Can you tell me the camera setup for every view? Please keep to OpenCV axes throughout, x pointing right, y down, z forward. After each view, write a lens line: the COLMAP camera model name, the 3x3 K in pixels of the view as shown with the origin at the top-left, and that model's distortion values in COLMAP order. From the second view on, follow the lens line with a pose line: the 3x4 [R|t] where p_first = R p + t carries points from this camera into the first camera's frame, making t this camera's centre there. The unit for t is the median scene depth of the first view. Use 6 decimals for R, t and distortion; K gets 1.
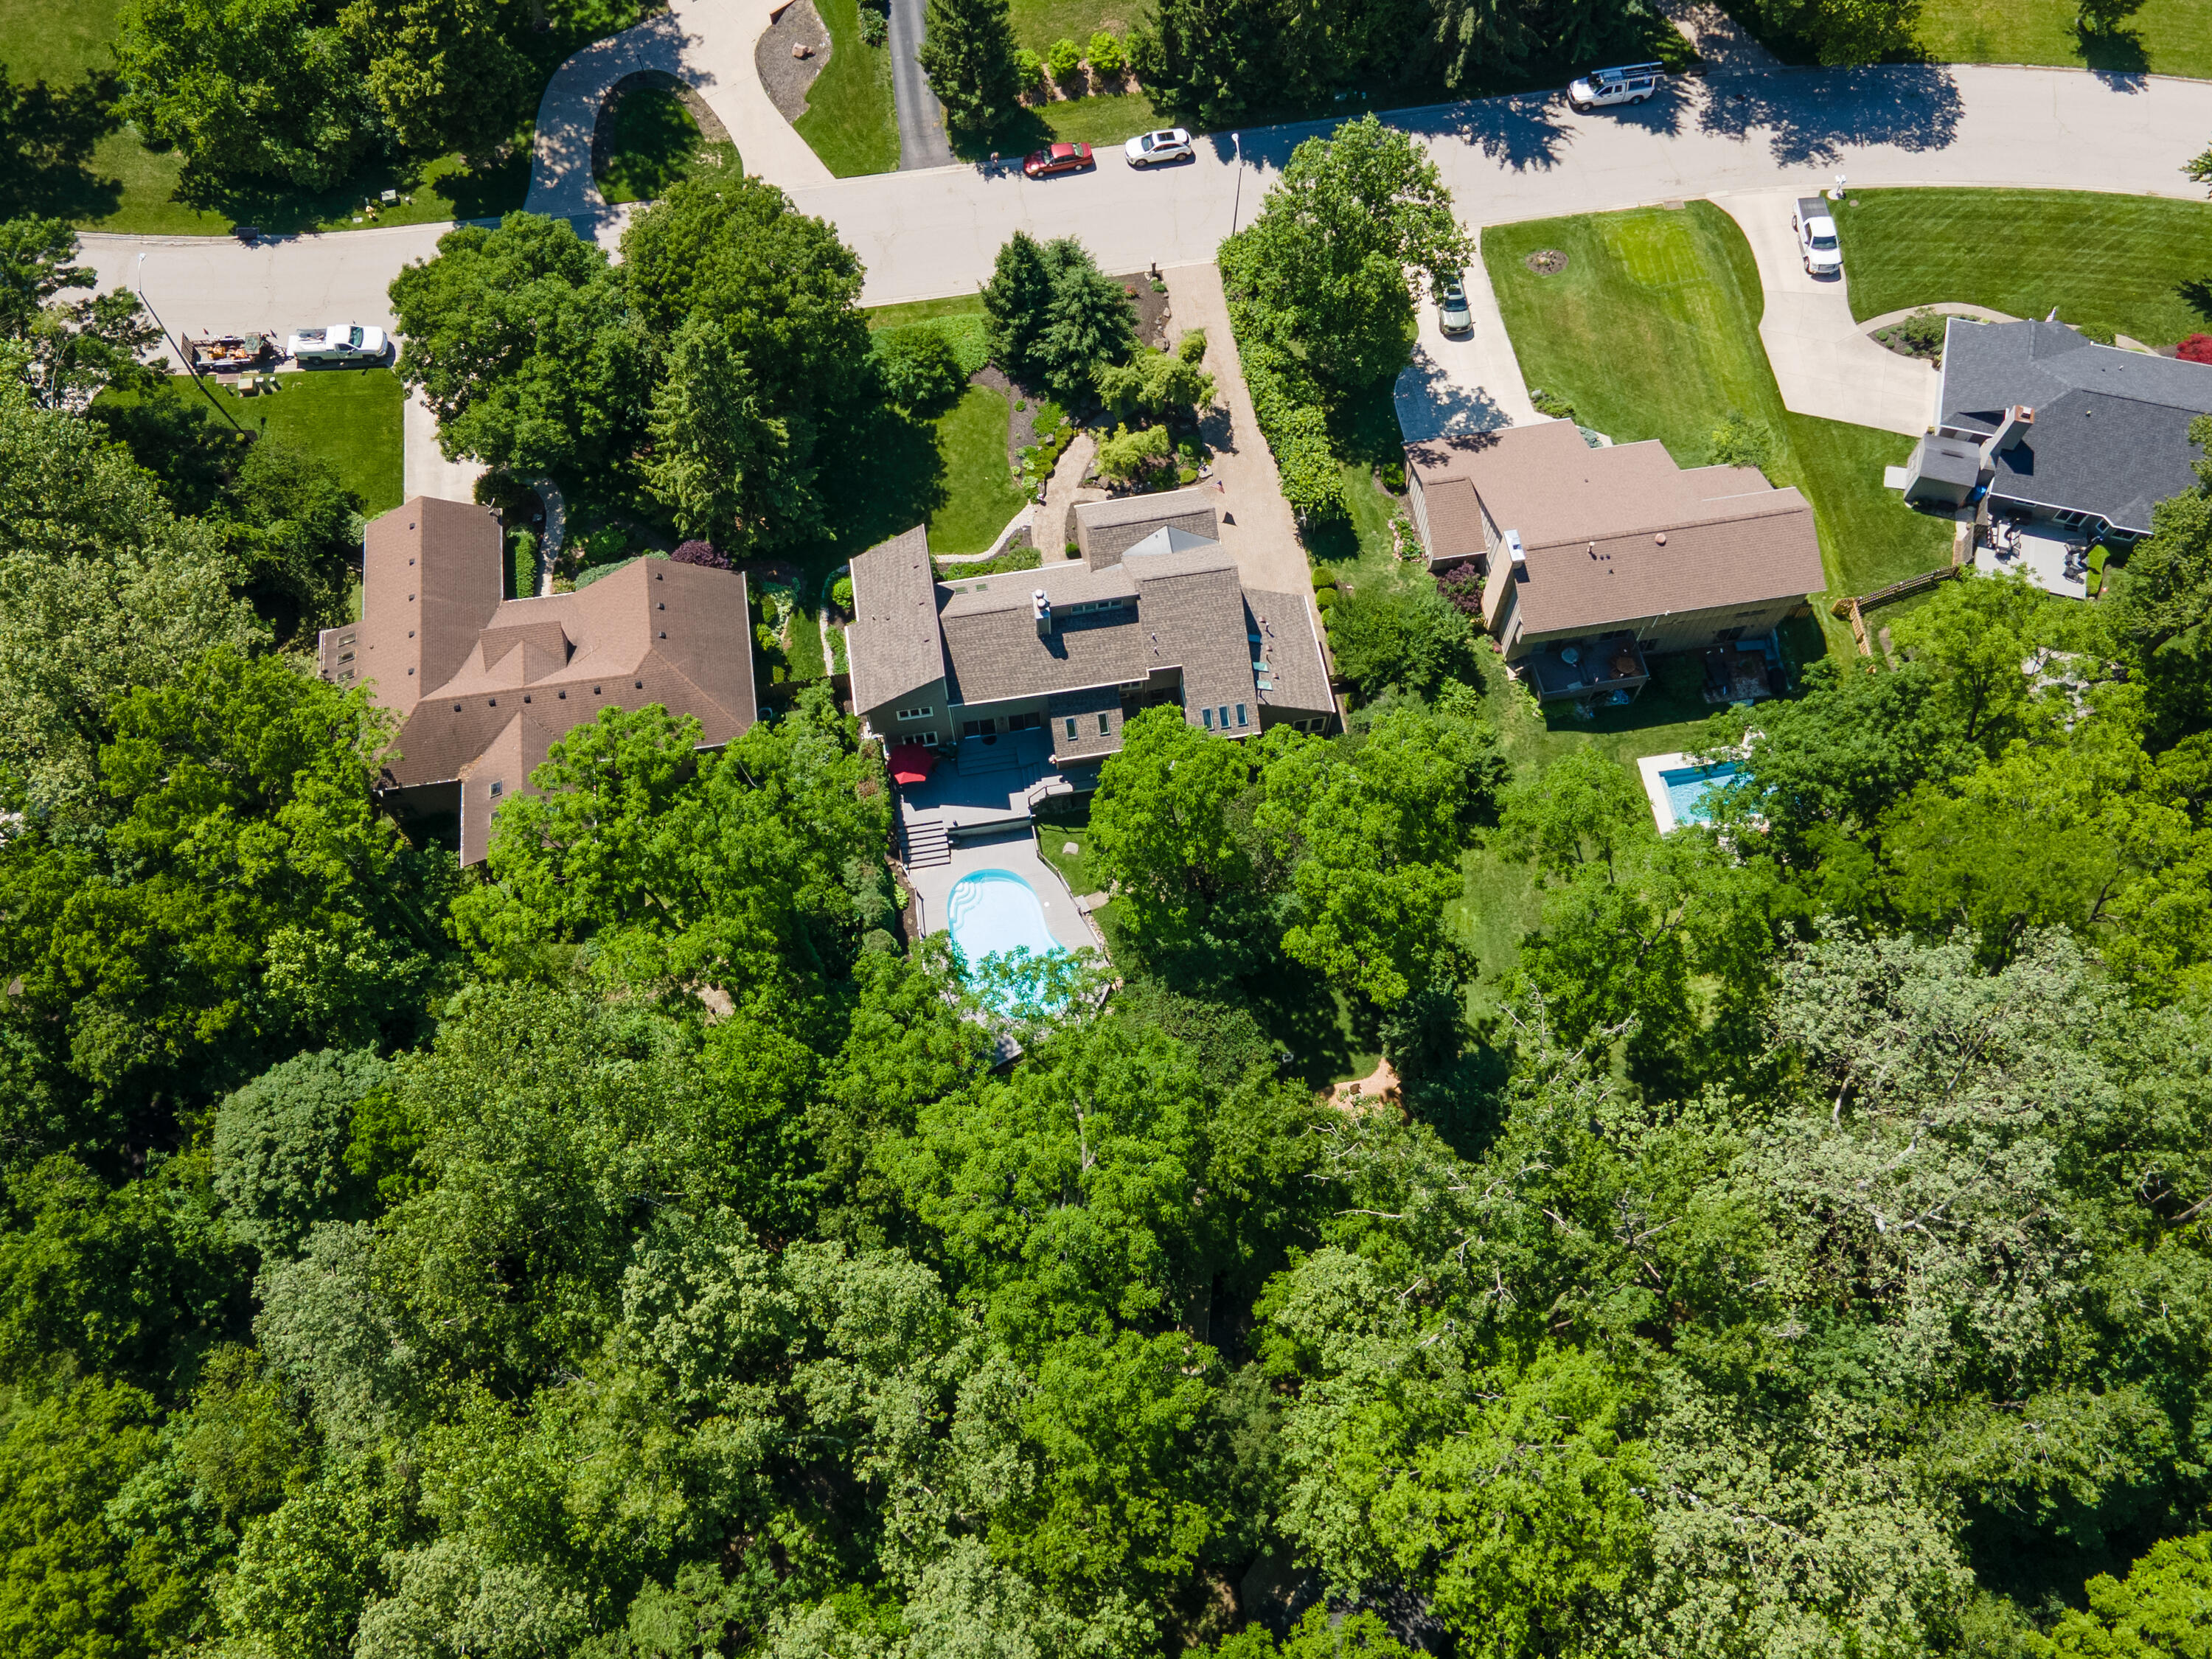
lens RADIAL K [[1580.4, 0, 1106.0], [0, 1580.4, 829.5], [0, 0, 1]] dist [0.054354, -0.002680]
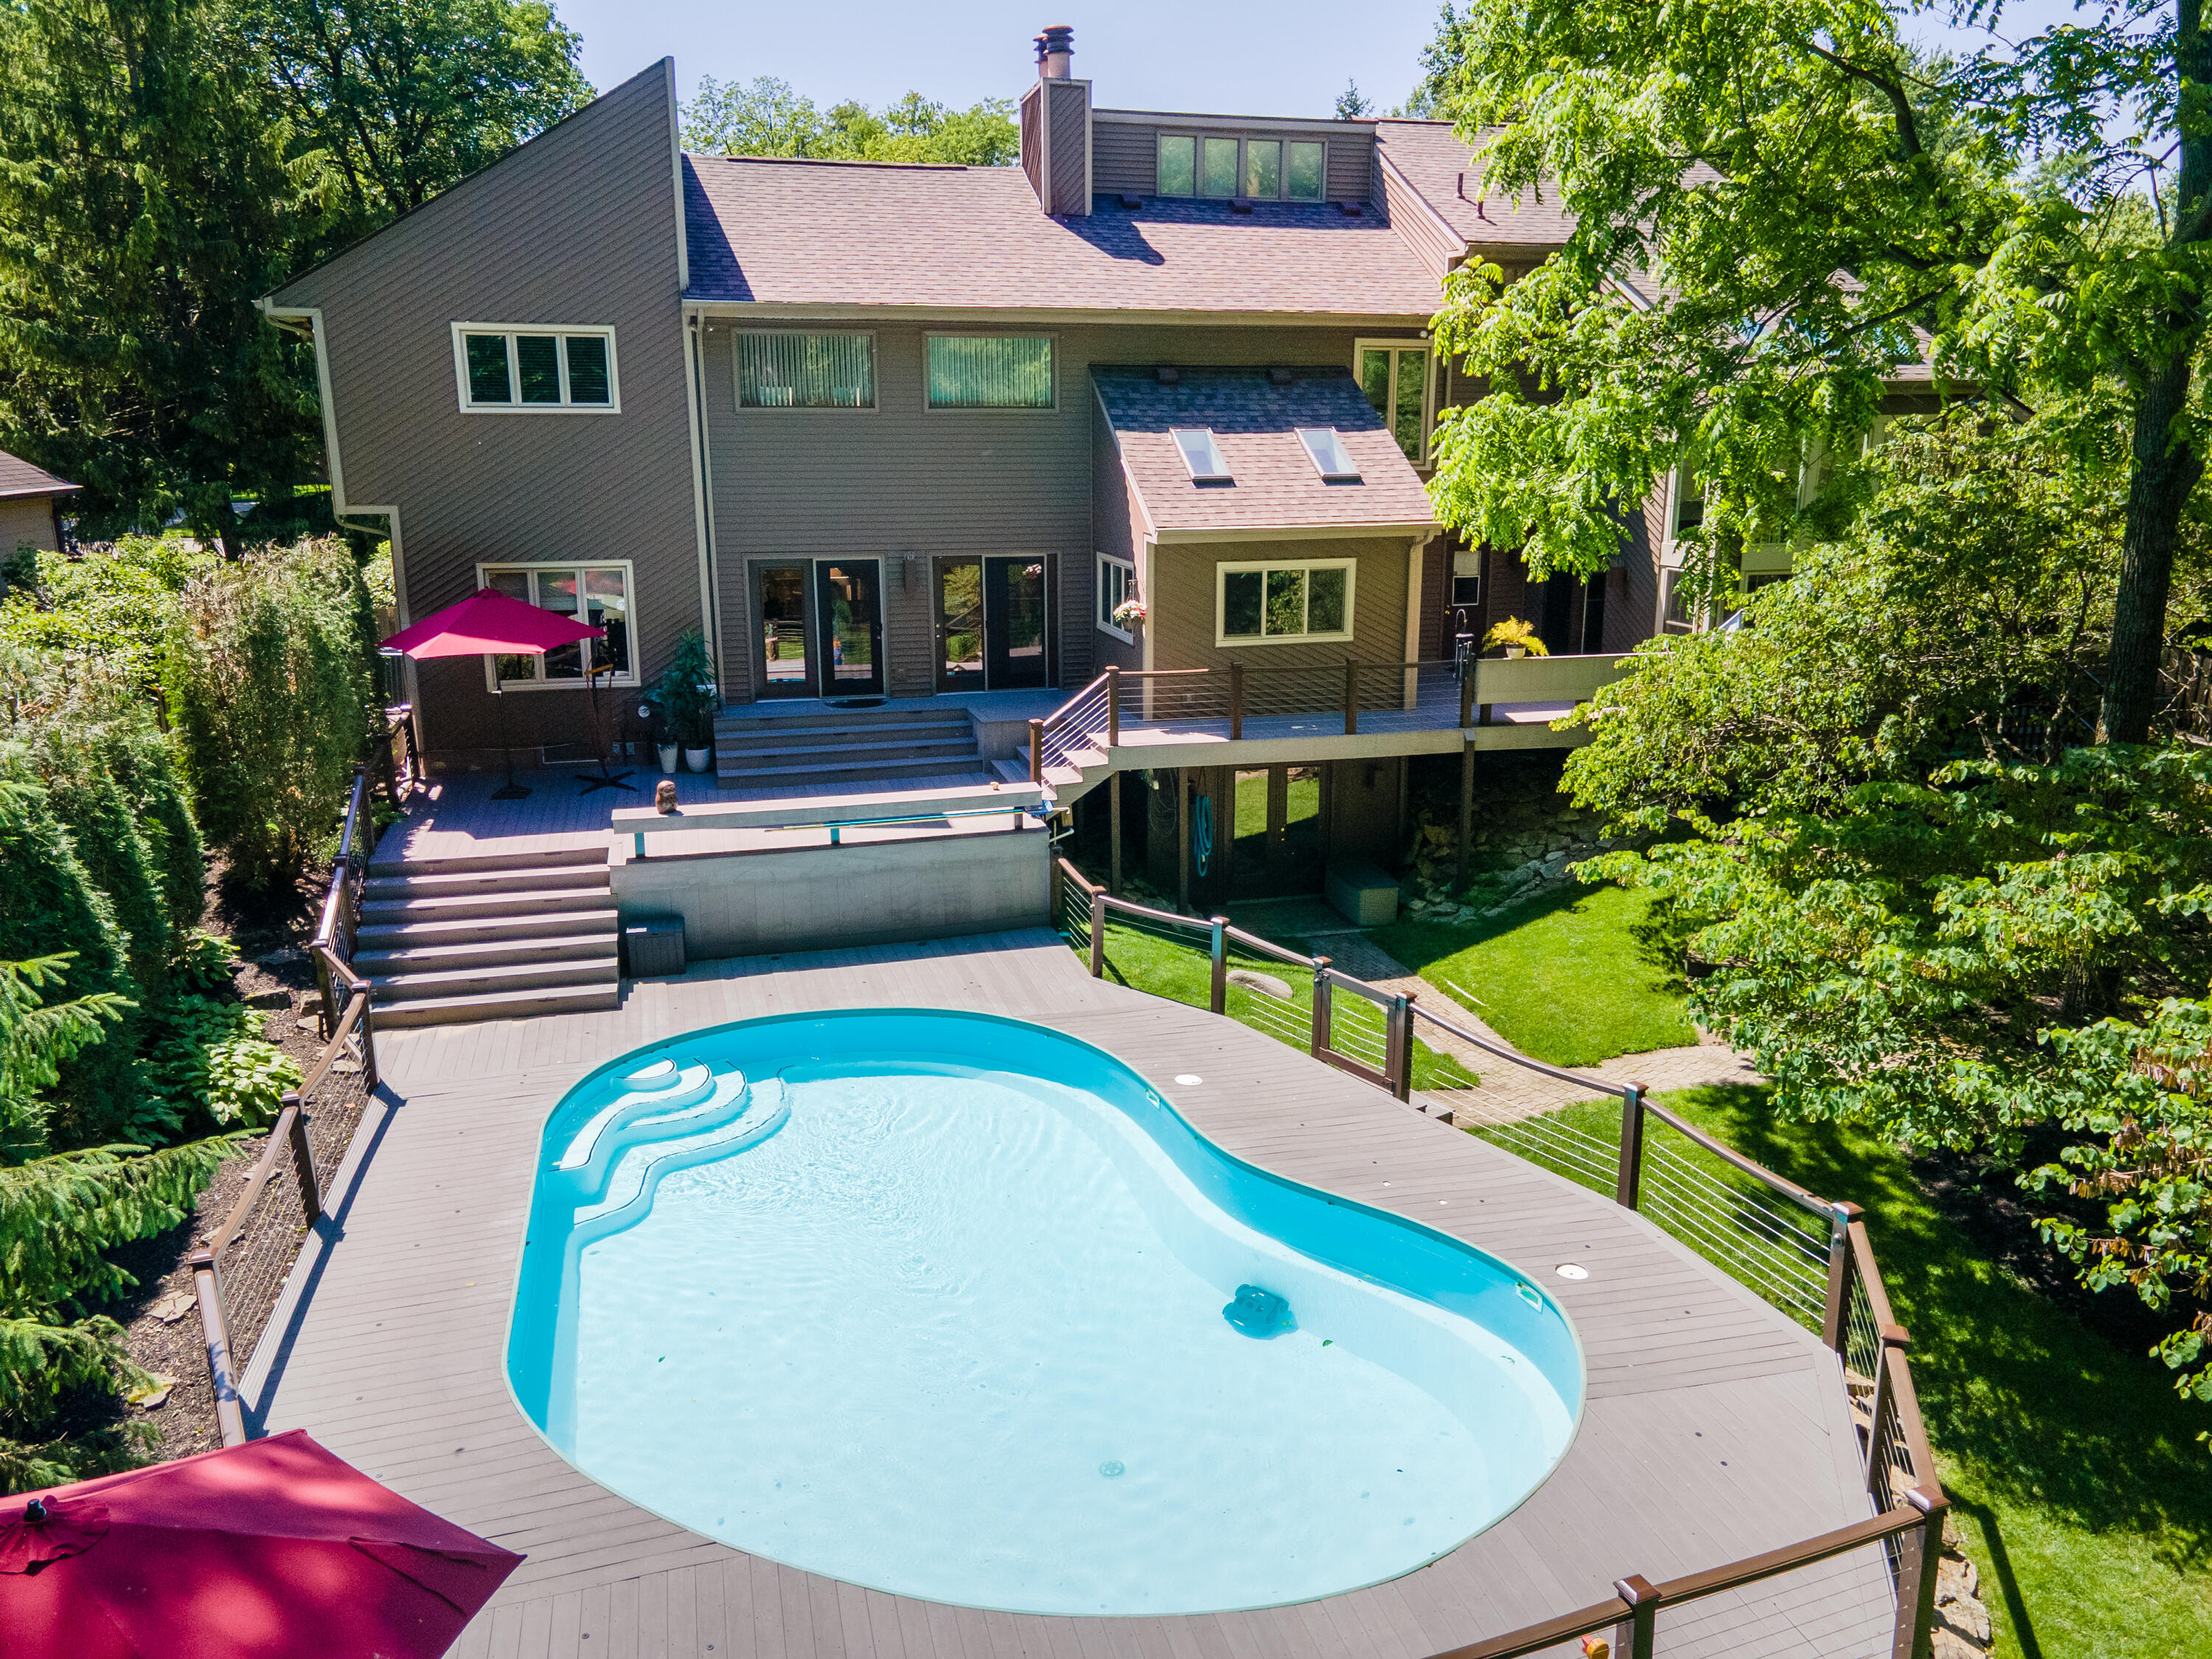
lens RADIAL K [[1609.8, 0, 1106.0], [0, 1609.8, 829.5], [0, 0, 1]] dist [-0.001876, -0.001110]
pose [[0.995154, -0.041740, 0.089030, -0.060048], [0.095977, 0.609155, -0.787222, 0.154397], [-0.021374, 0.791952, 0.610209, 0.868801]]
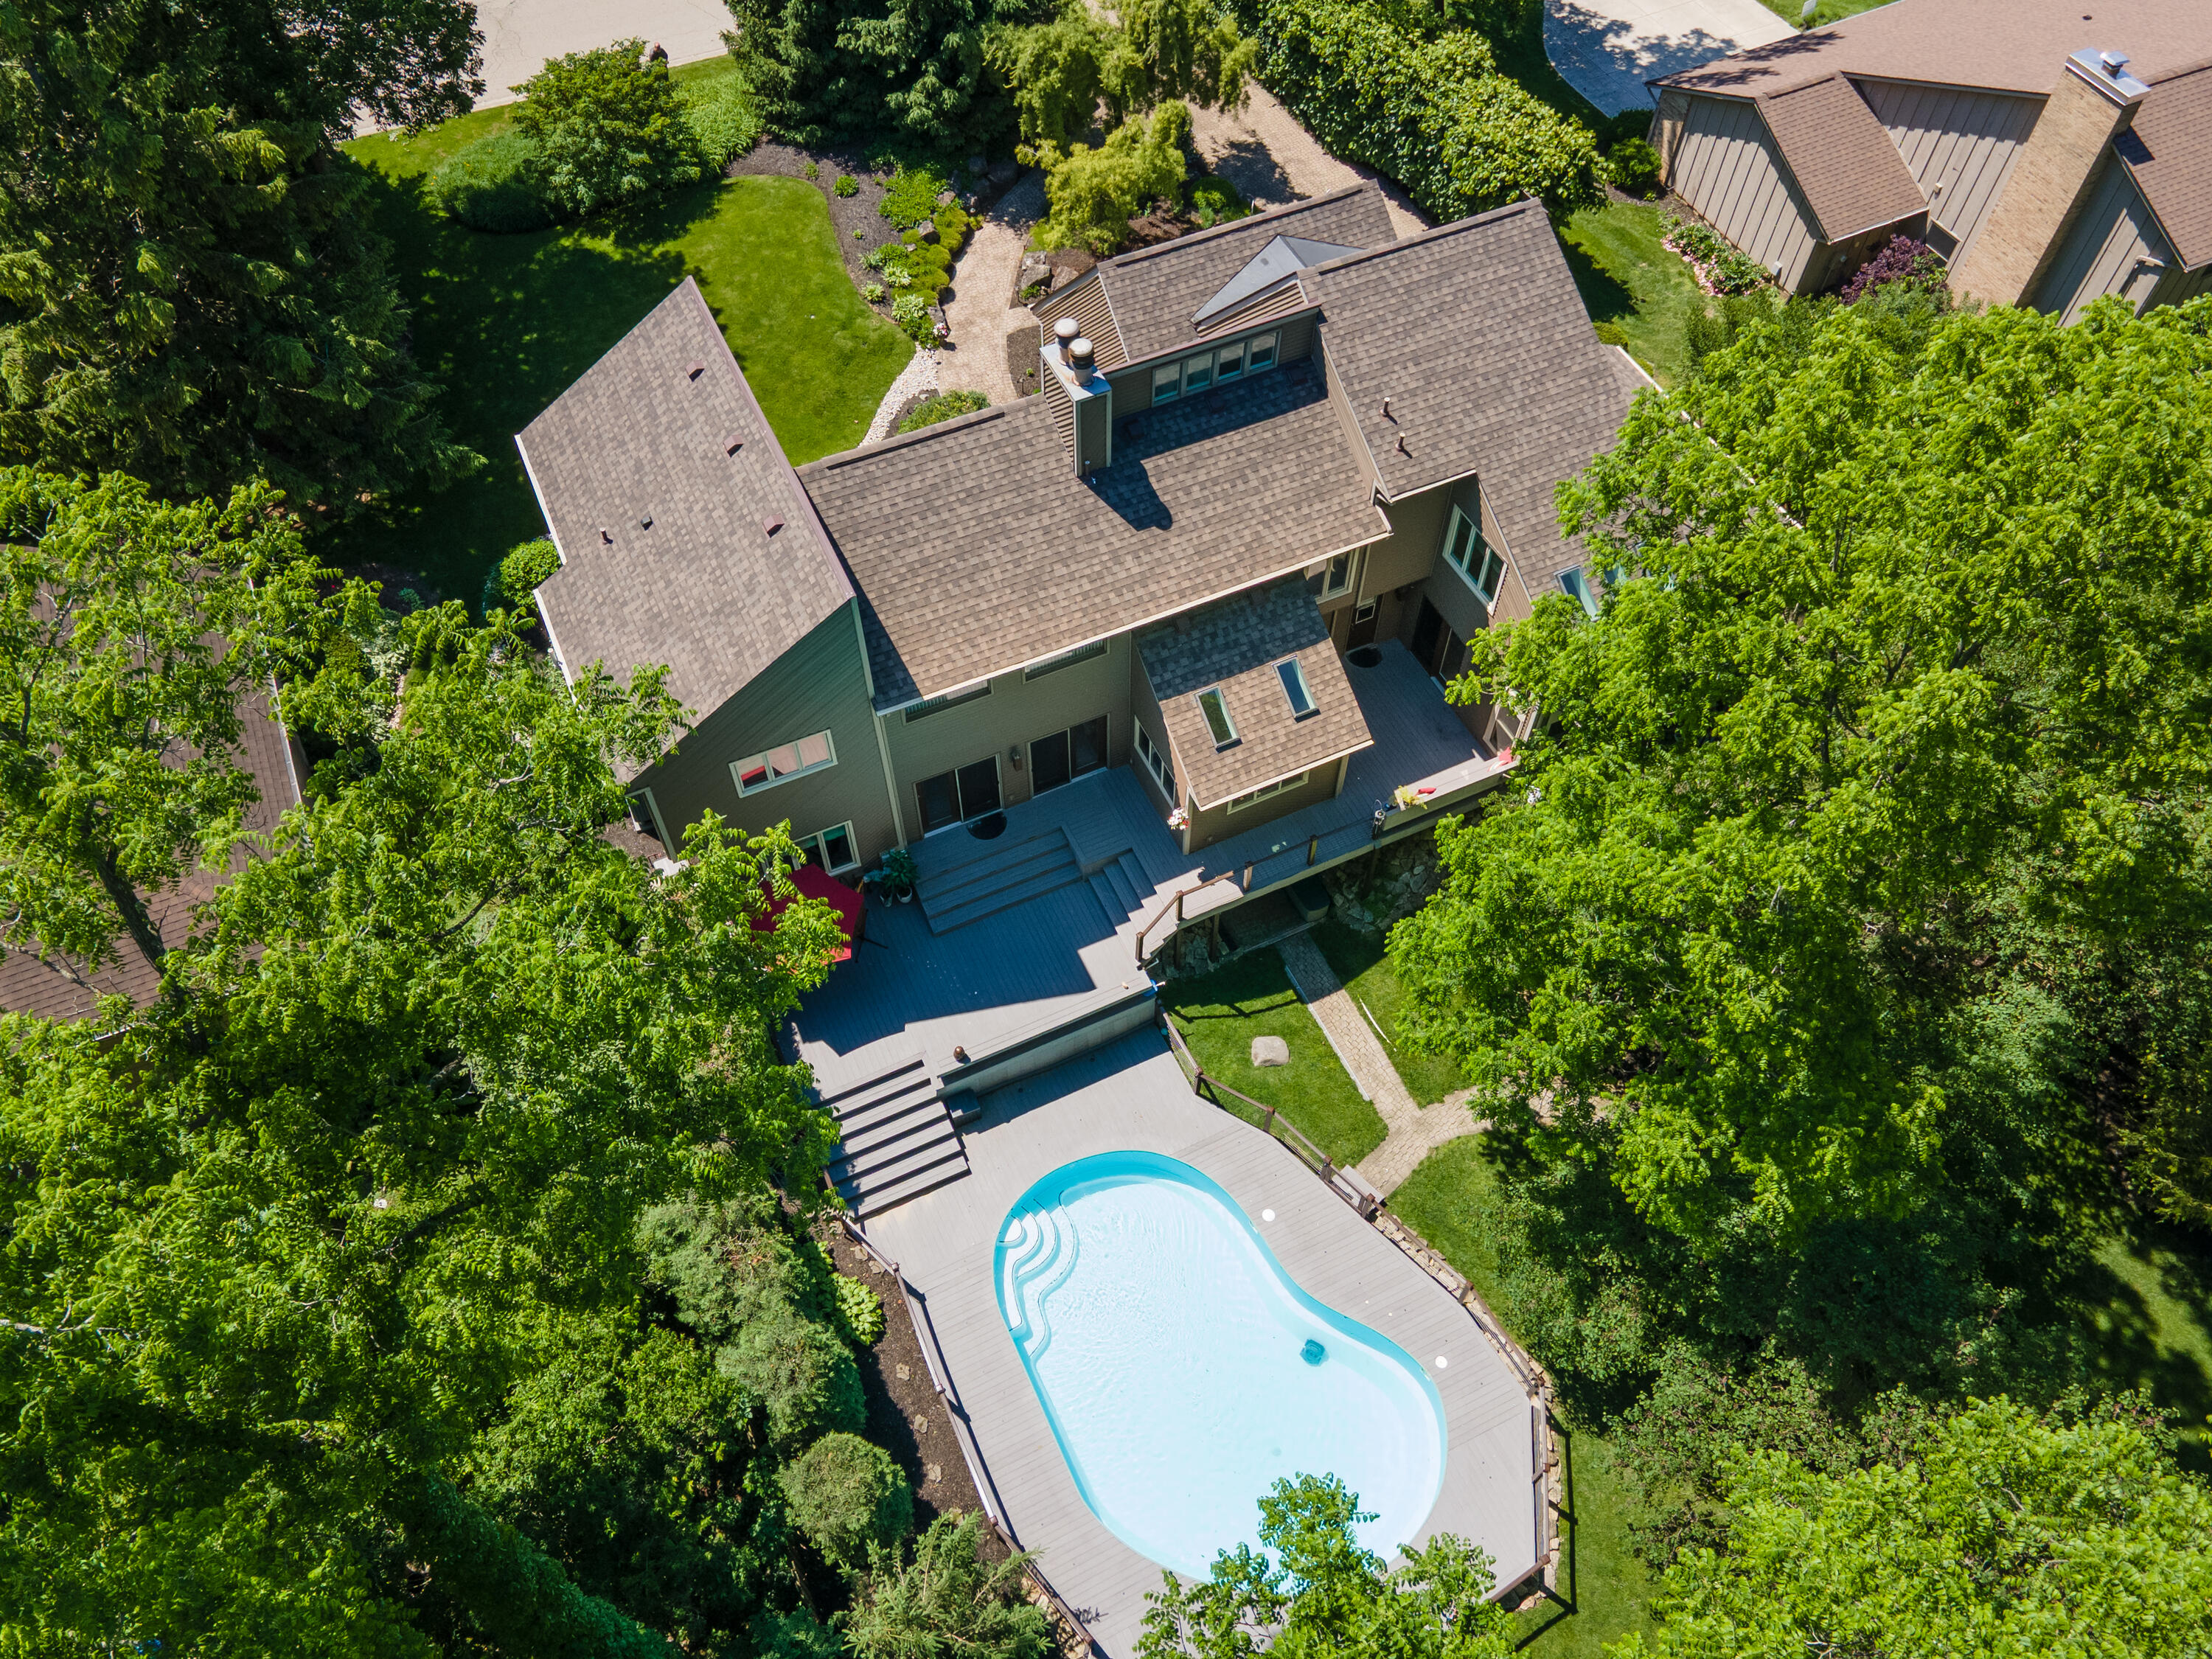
lens RADIAL K [[1580.4, 0, 1106.0], [0, 1580.4, 829.5], [0, 0, 1]] dist [0.054354, -0.002680]
pose [[0.962168, -0.231056, 0.144382, -0.102883], [0.254332, 0.951734, -0.171809, 0.016875], [-0.097715, 0.202030, 0.974492, 0.633891]]
